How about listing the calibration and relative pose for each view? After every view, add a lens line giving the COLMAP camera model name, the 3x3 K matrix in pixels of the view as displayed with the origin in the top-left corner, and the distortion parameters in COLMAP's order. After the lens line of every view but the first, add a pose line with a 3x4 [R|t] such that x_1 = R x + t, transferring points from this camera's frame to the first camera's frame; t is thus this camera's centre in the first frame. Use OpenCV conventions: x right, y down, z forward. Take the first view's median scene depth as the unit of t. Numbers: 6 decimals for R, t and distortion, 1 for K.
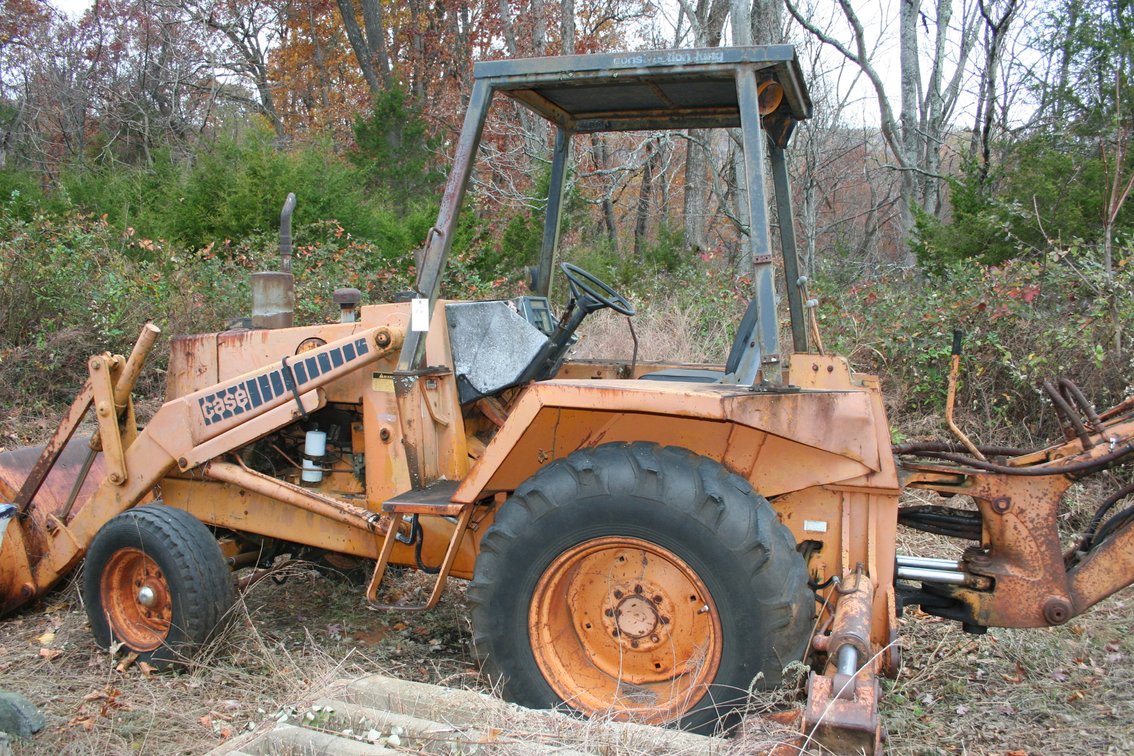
lens RADIAL K [[965.5, 0, 561.1], [0, 965.5, 393.9], [0, 0, 1]] dist [-0.141376, 0.132903]
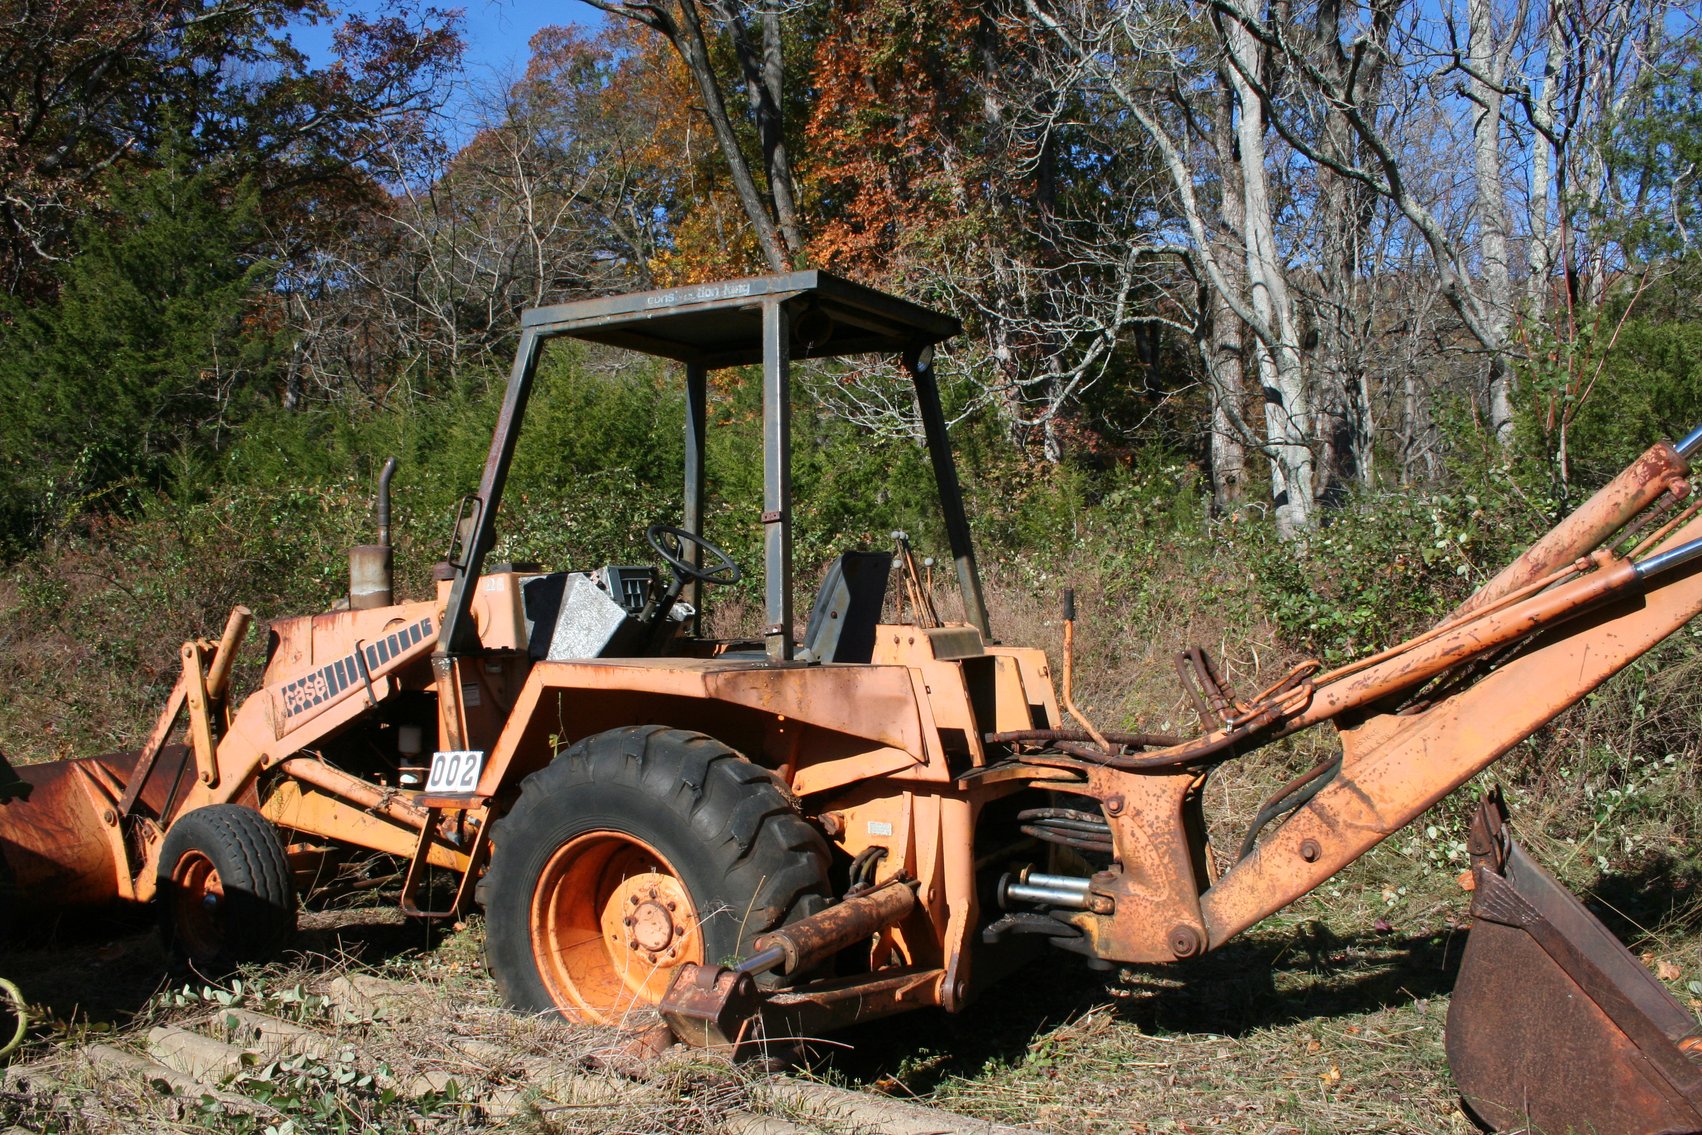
lens RADIAL K [[1507.3, 0, 851.0], [0, 1507.3, 567.5], [0, 0, 1]] dist [-0.157314, 0.138053]
pose [[0.974903, -0.032546, -0.220240, 0.506060], [0.012672, 0.995765, -0.091054, 0.028202], [0.222271, 0.085978, 0.971187, -0.283122]]
